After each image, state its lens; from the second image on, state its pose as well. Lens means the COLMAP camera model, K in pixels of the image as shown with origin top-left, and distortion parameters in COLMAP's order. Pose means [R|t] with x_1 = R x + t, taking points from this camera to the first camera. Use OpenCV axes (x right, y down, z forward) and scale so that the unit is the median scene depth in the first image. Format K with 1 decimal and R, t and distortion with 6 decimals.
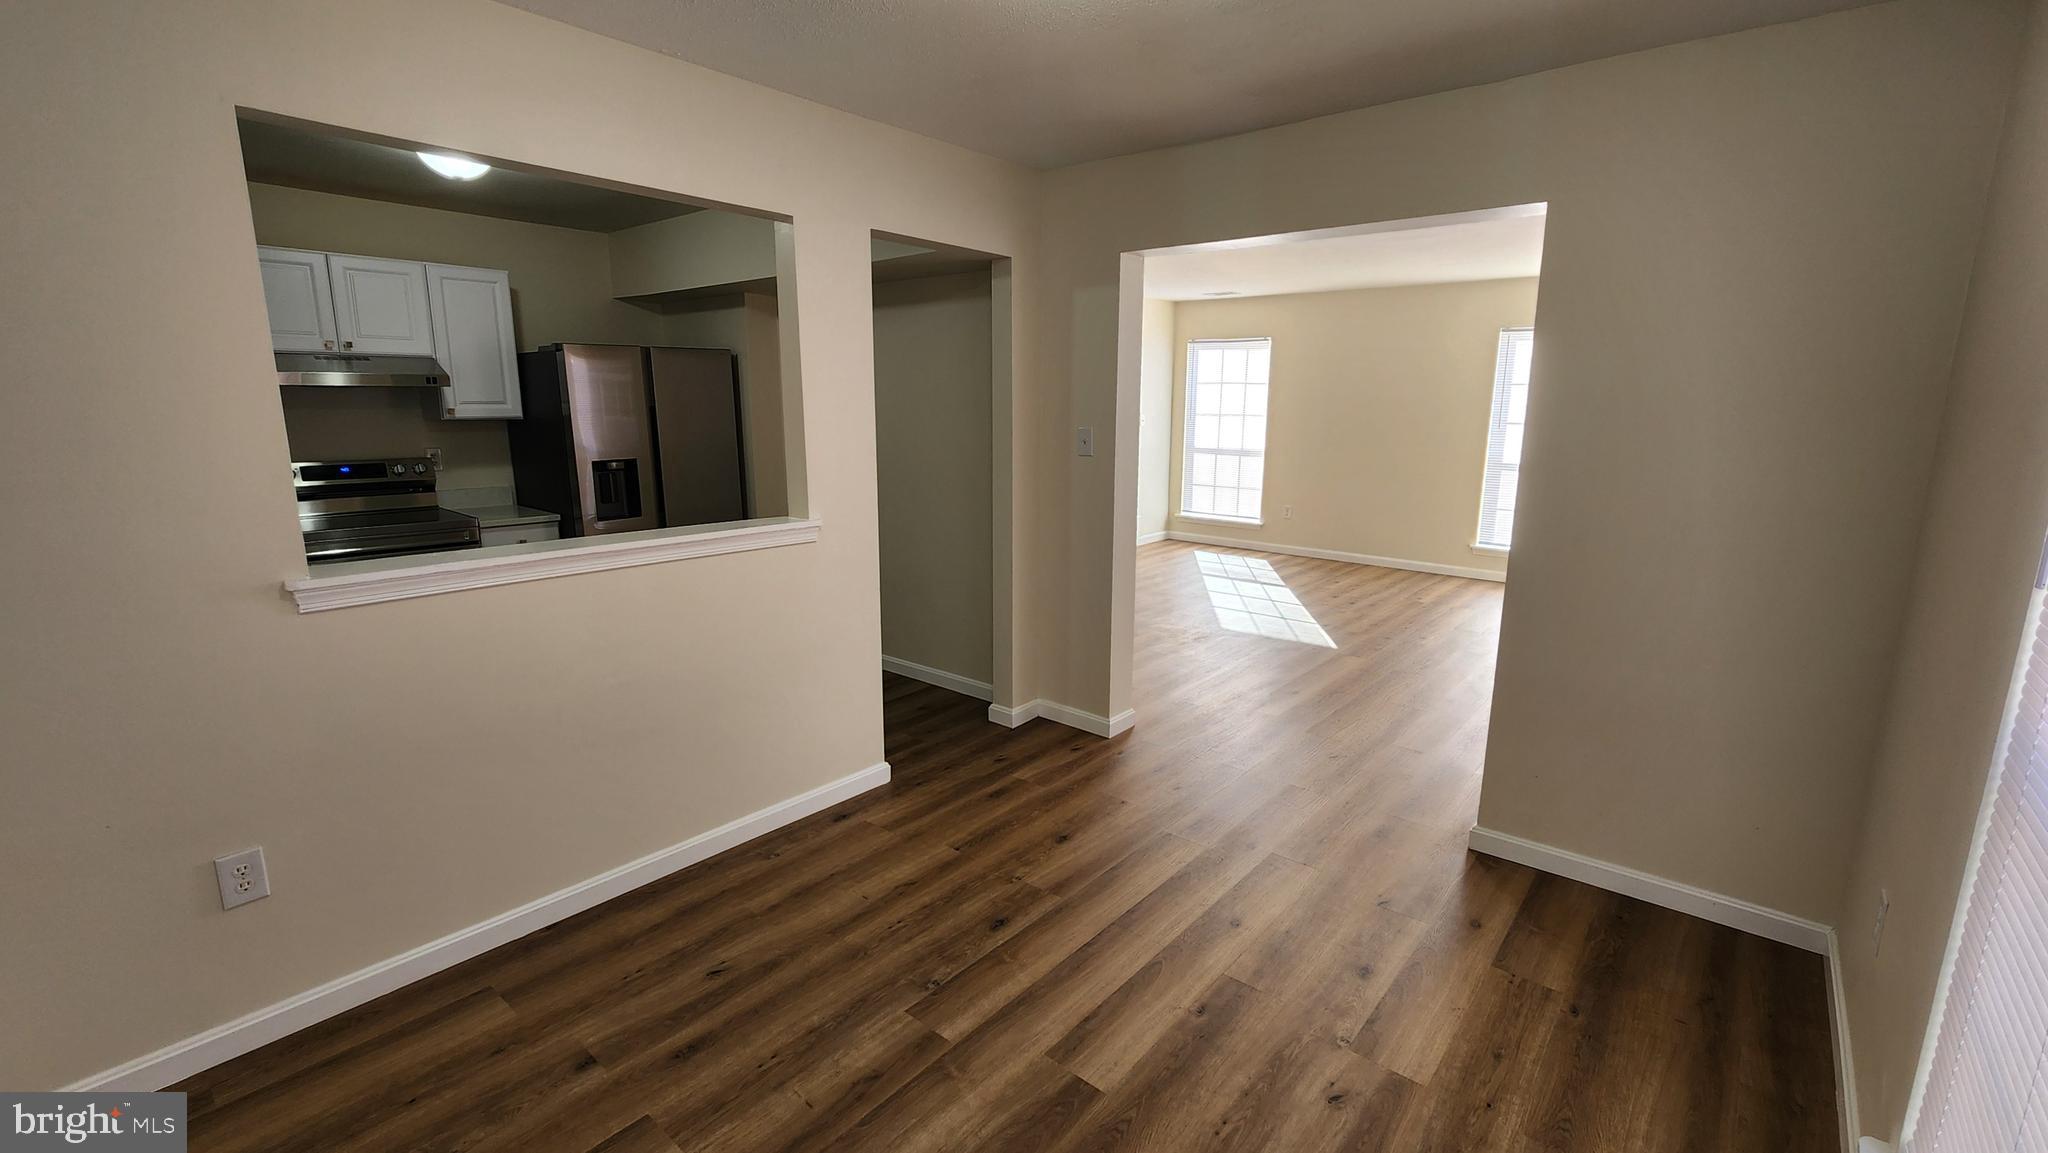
lens RADIAL K [[870.6, 0, 1067.4], [0, 870.6, 551.1], [0, 0, 1]] dist [-0.004647, -0.000143]
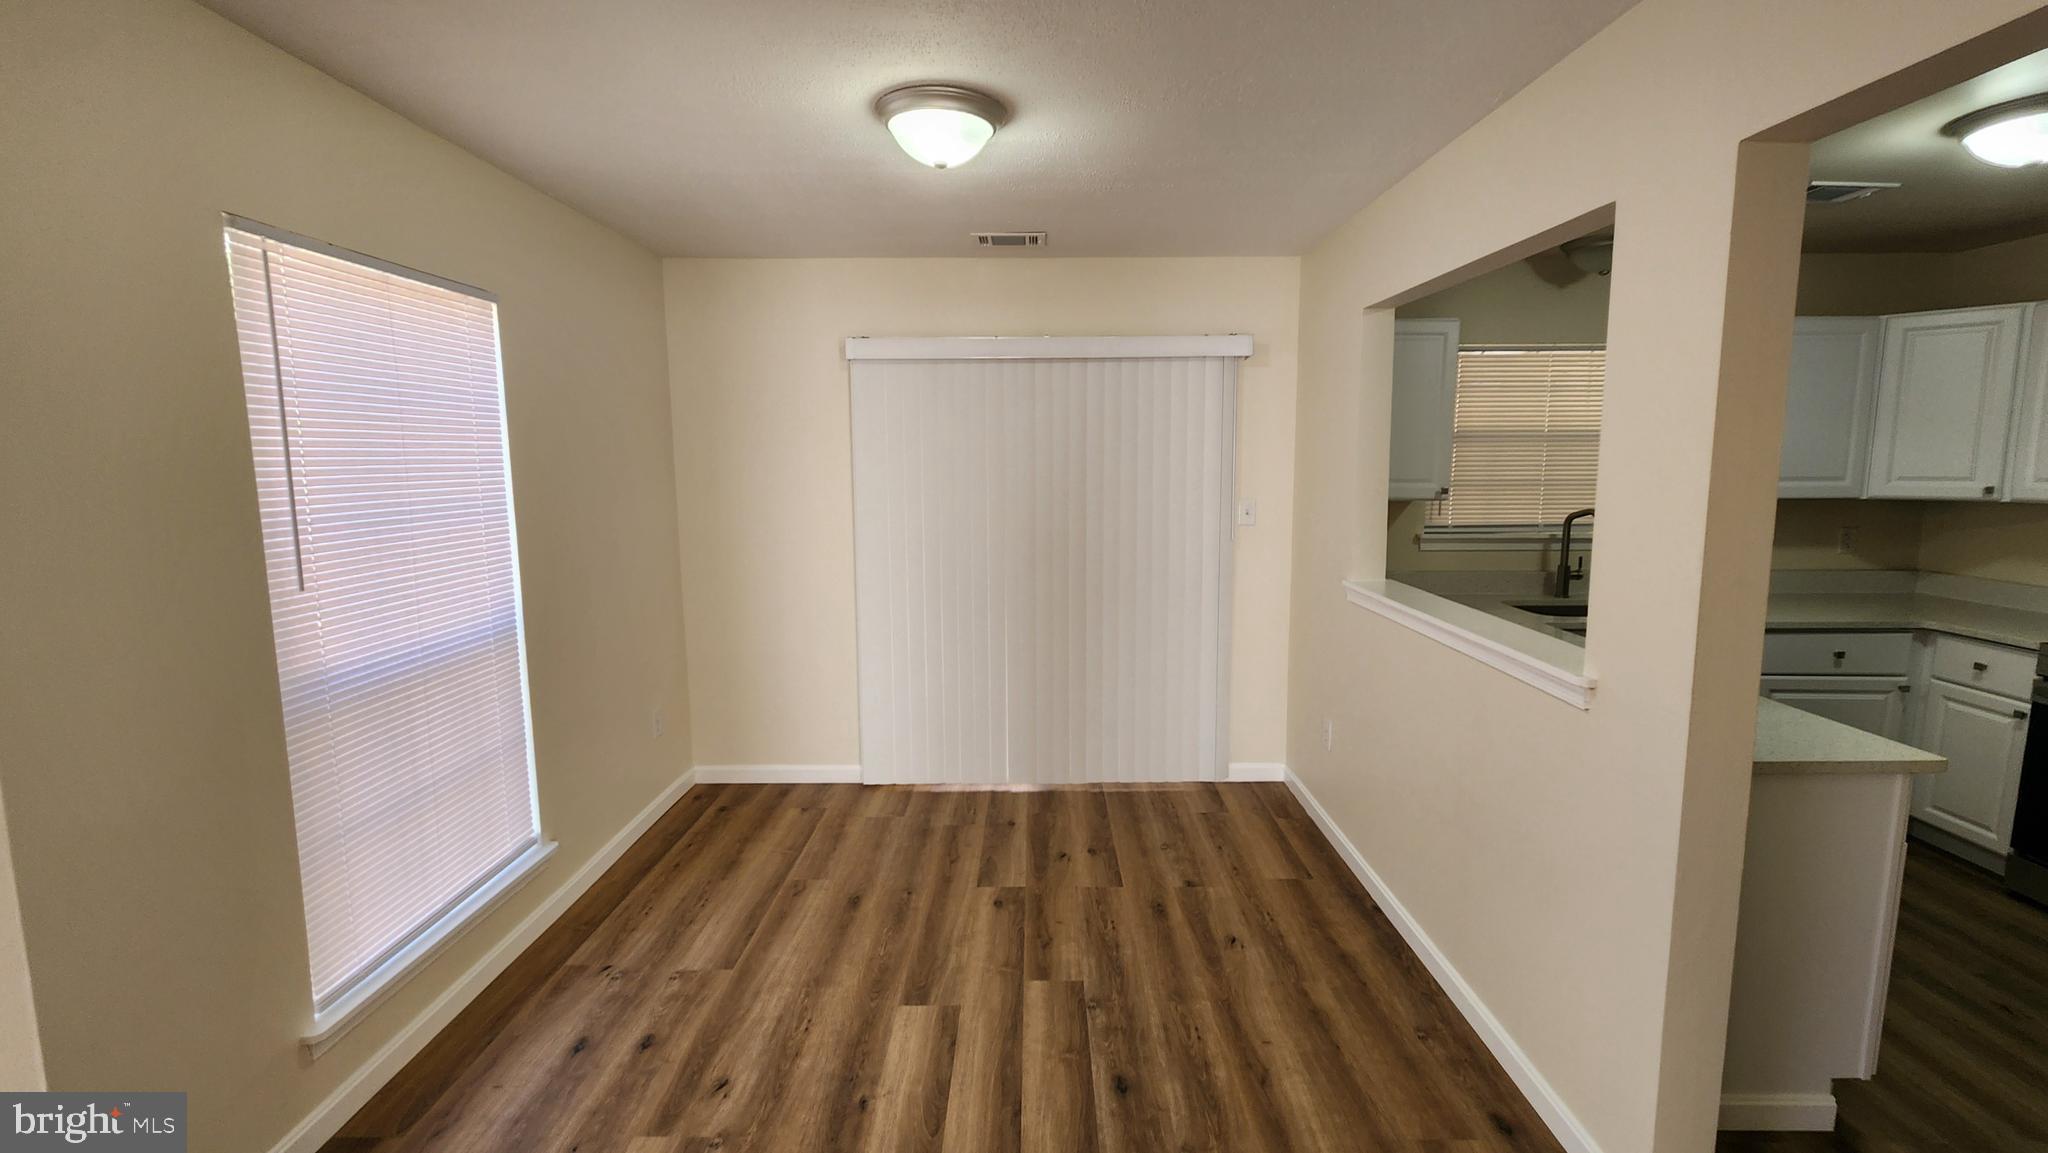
lens RADIAL K [[870.6, 0, 1004.8], [0, 870.6, 559.2], [0, 0, 1]] dist [-0.004647, -0.000143]
pose [[-0.809437, 0.061908, -0.583935, 0.422698], [-0.105934, 0.962716, 0.248909, -0.237611], [0.577573, 0.263334, -0.772699, 1.282978]]
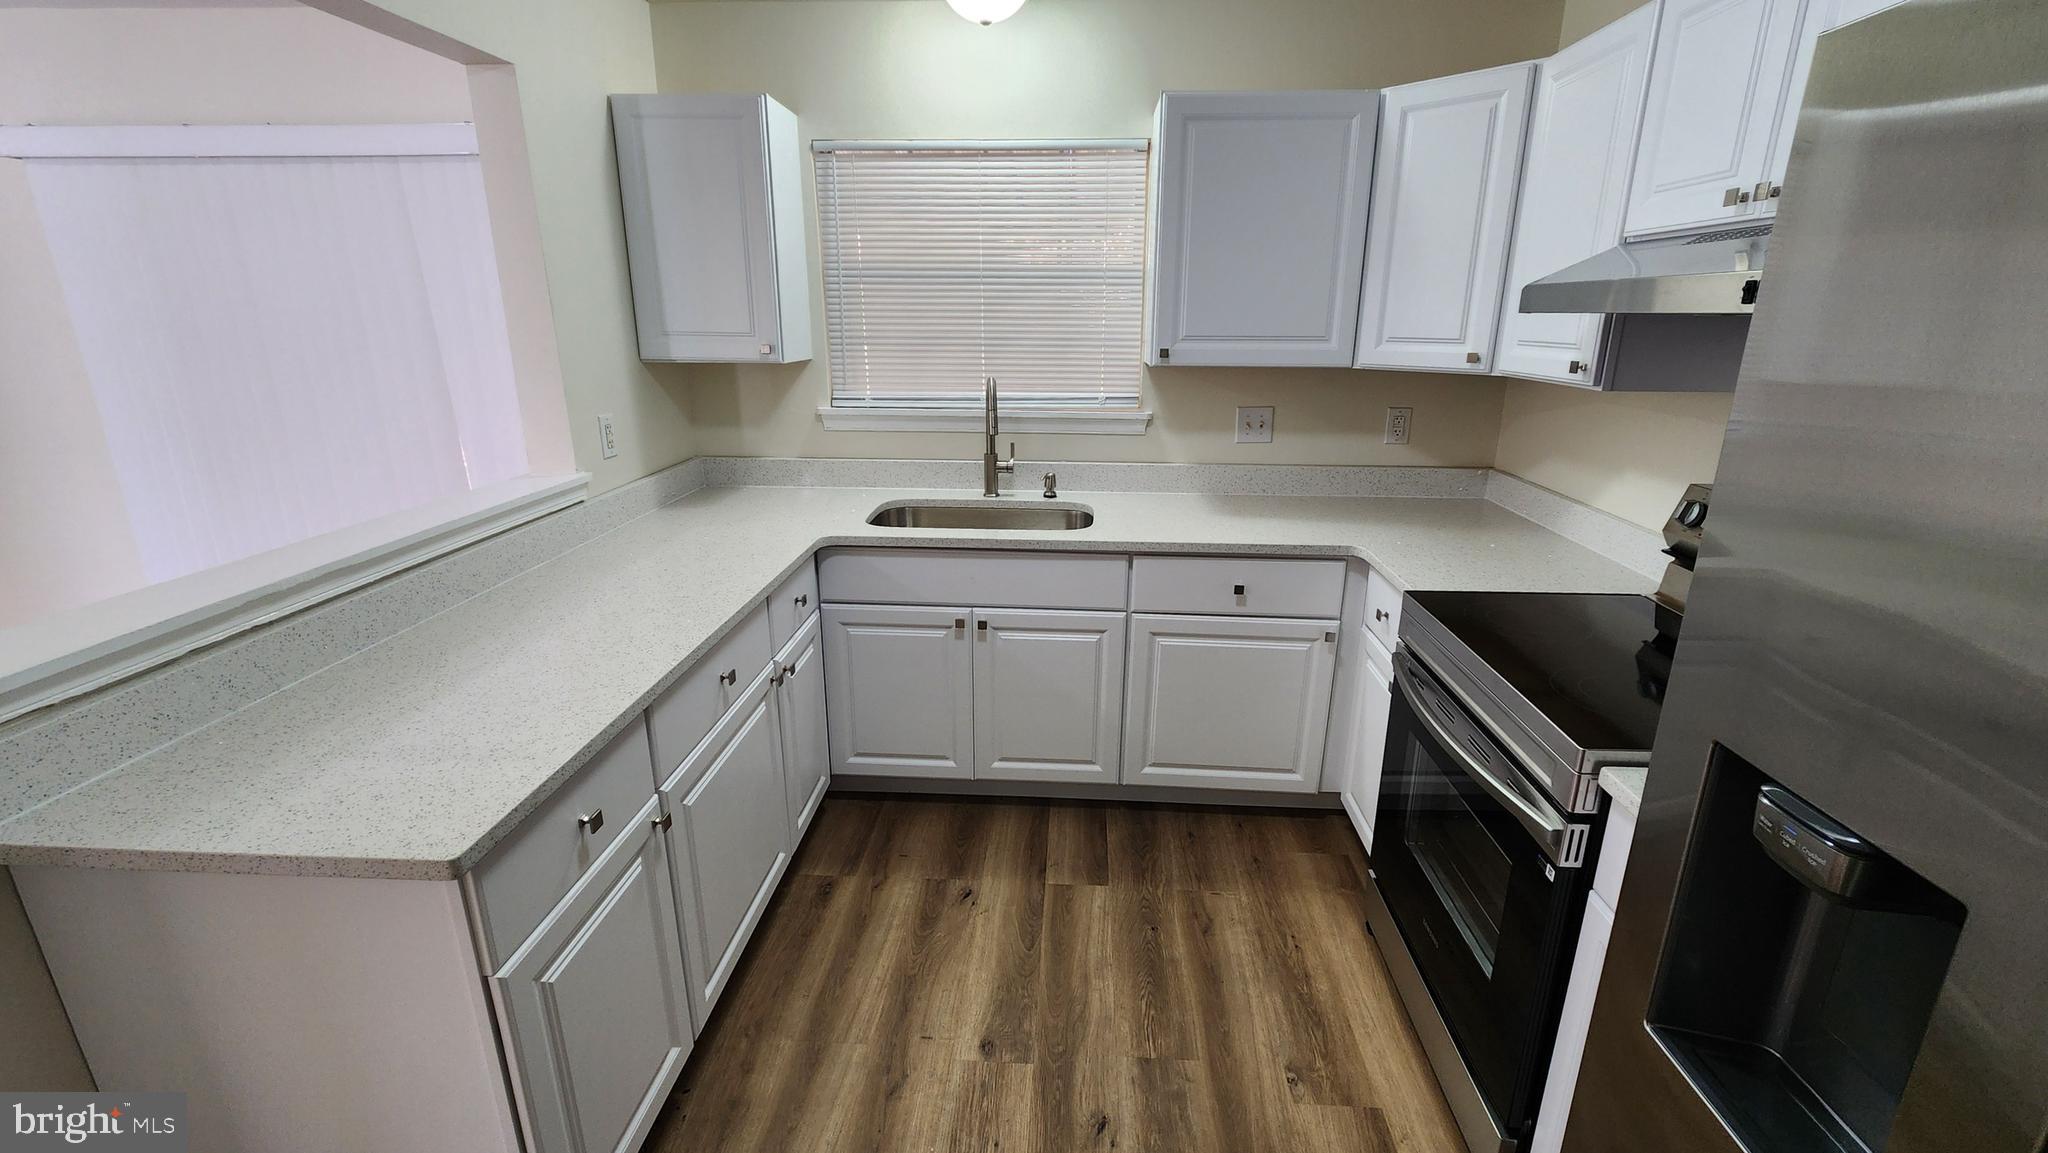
lens RADIAL K [[870.6, 0, 1028.3], [0, 870.6, 567.2], [0, 0, 1]] dist [-0.004647, -0.000143]
pose [[-0.827215, 0.142244, -0.543583, -0.508981], [-0.114359, 0.904556, 0.410733, -0.284387], [0.550125, 0.401928, -0.731995, 1.554419]]
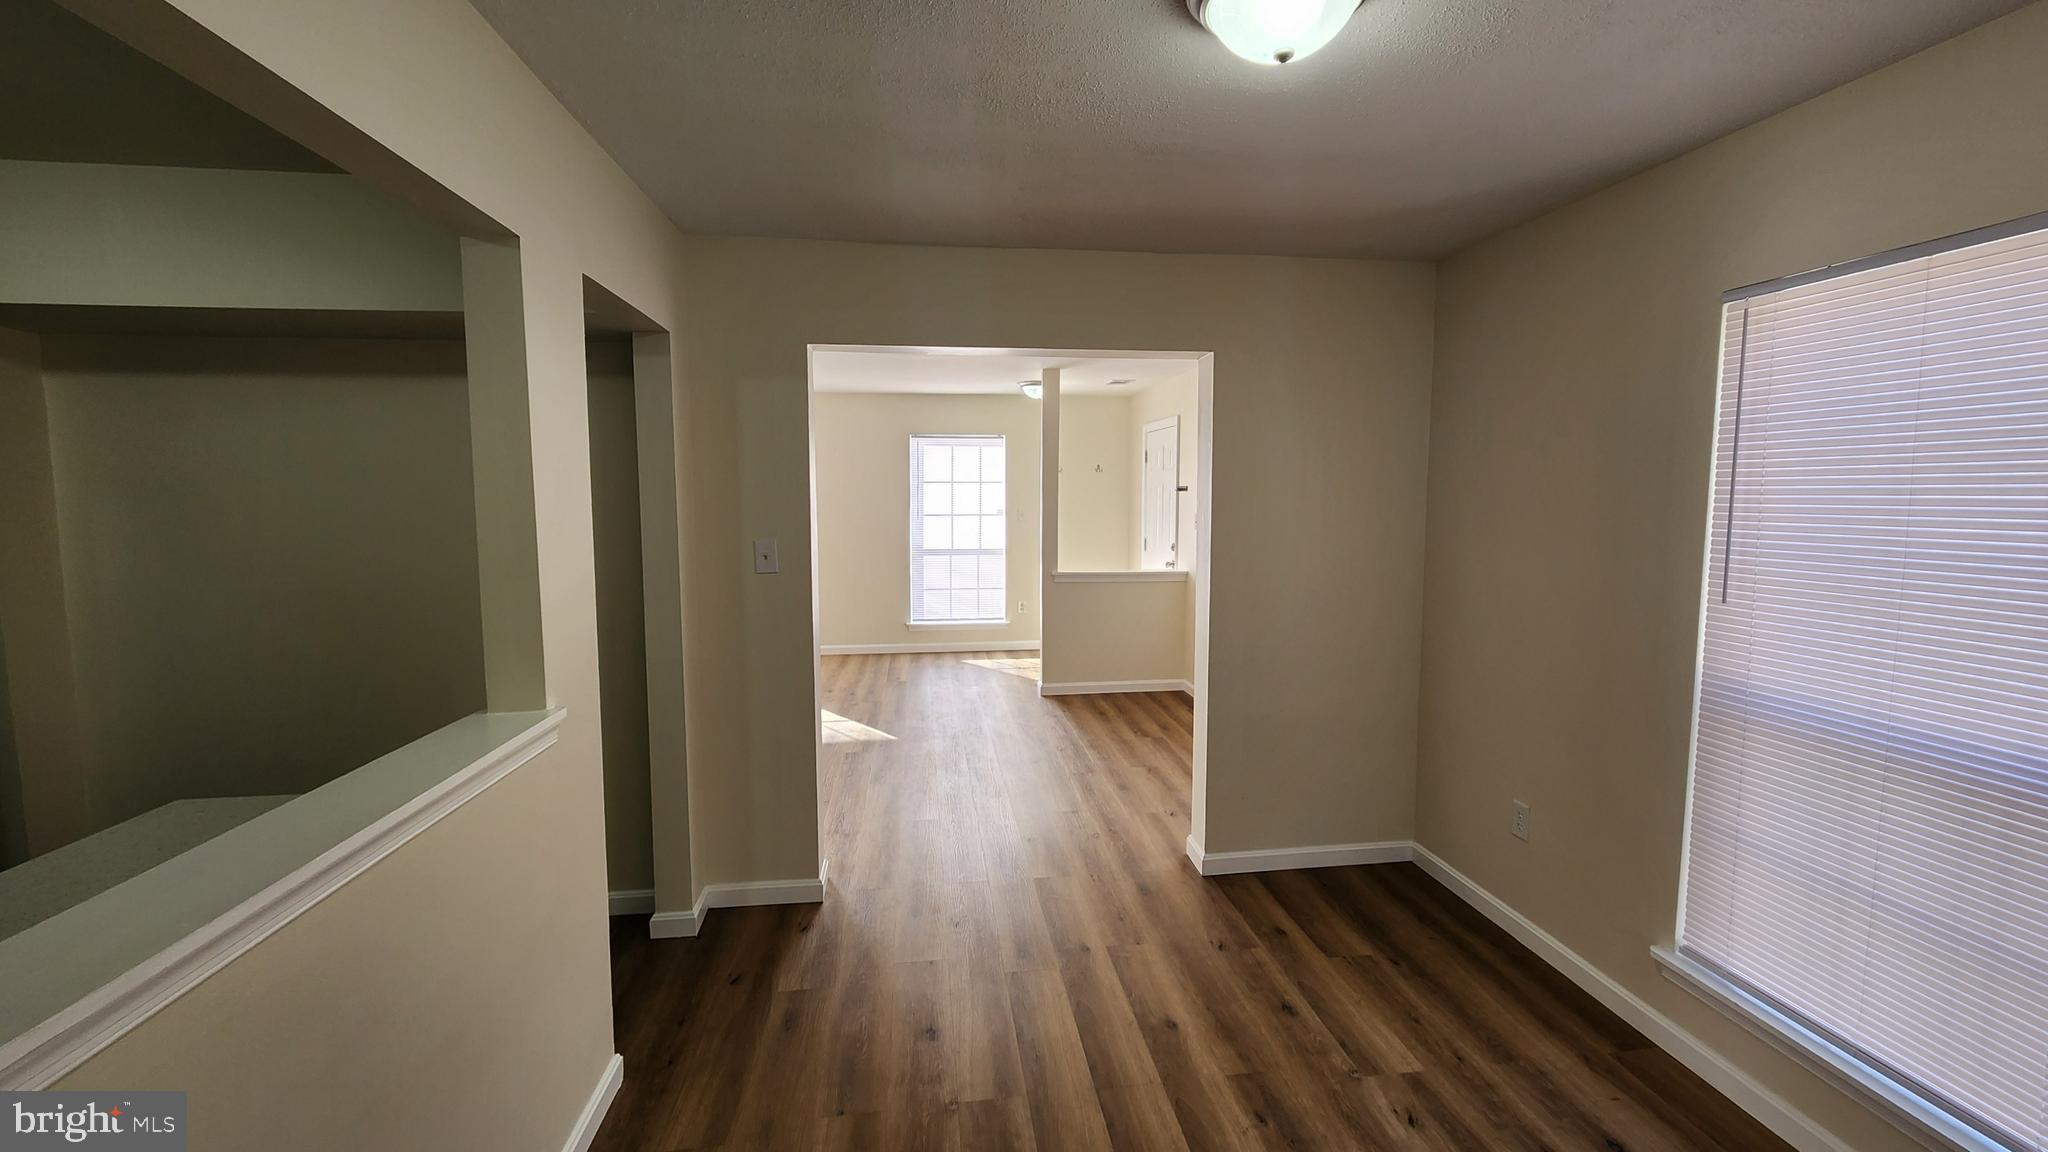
lens RADIAL K [[867.9, 0, 1038.5], [0, 867.9, 545.2], [0, 0, 1]] dist [-0.006841, 0.001722]
pose [[0.693861, -0.071858, 0.716515, -0.517142], [0.139470, 0.989578, -0.035818, -0.087828], [-0.706474, 0.124785, 0.696652, 0.316768]]
